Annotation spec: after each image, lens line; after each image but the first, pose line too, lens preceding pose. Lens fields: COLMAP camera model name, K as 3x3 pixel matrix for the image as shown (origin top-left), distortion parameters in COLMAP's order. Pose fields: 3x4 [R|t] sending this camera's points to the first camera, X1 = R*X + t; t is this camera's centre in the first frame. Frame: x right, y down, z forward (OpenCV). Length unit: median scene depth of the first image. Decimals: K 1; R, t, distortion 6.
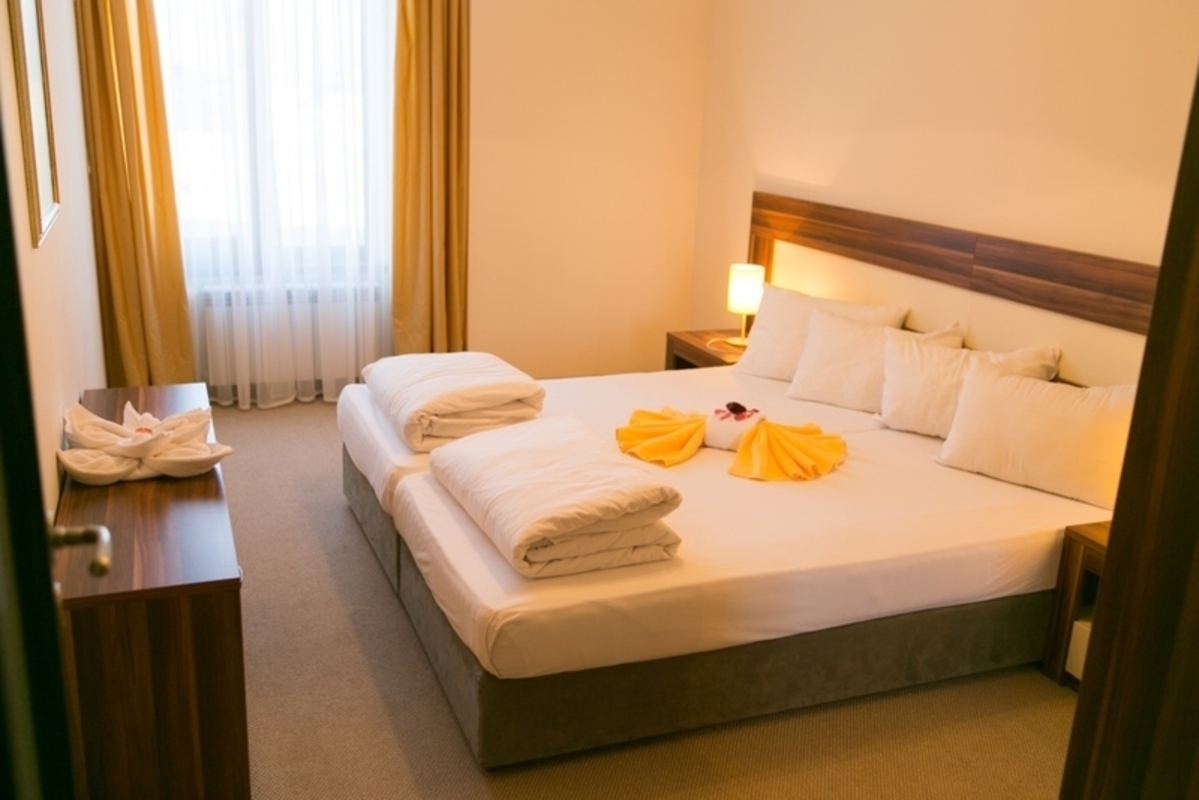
lens RADIAL K [[1069.7, 0, 599.5], [0, 1069.7, 400.0], [0, 0, 1]] dist [0.001897, 0.004069]
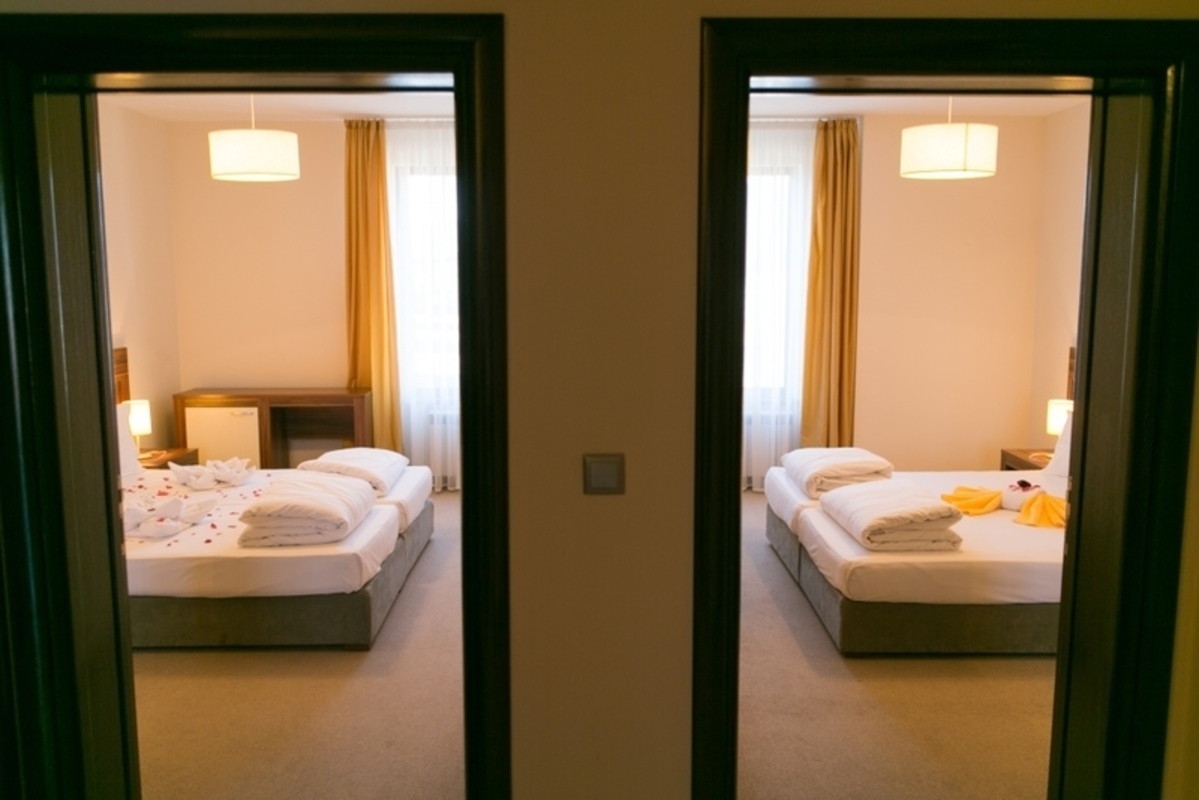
lens RADIAL K [[1069.7, 0, 599.5], [0, 1069.7, 400.0], [0, 0, 1]] dist [0.001897, 0.004069]
pose [[0.929587, 0.005429, -0.368563, 0.136026], [-0.062890, 0.987566, -0.144074, 0.157819], [0.363198, 0.157108, 0.918370, -0.688357]]
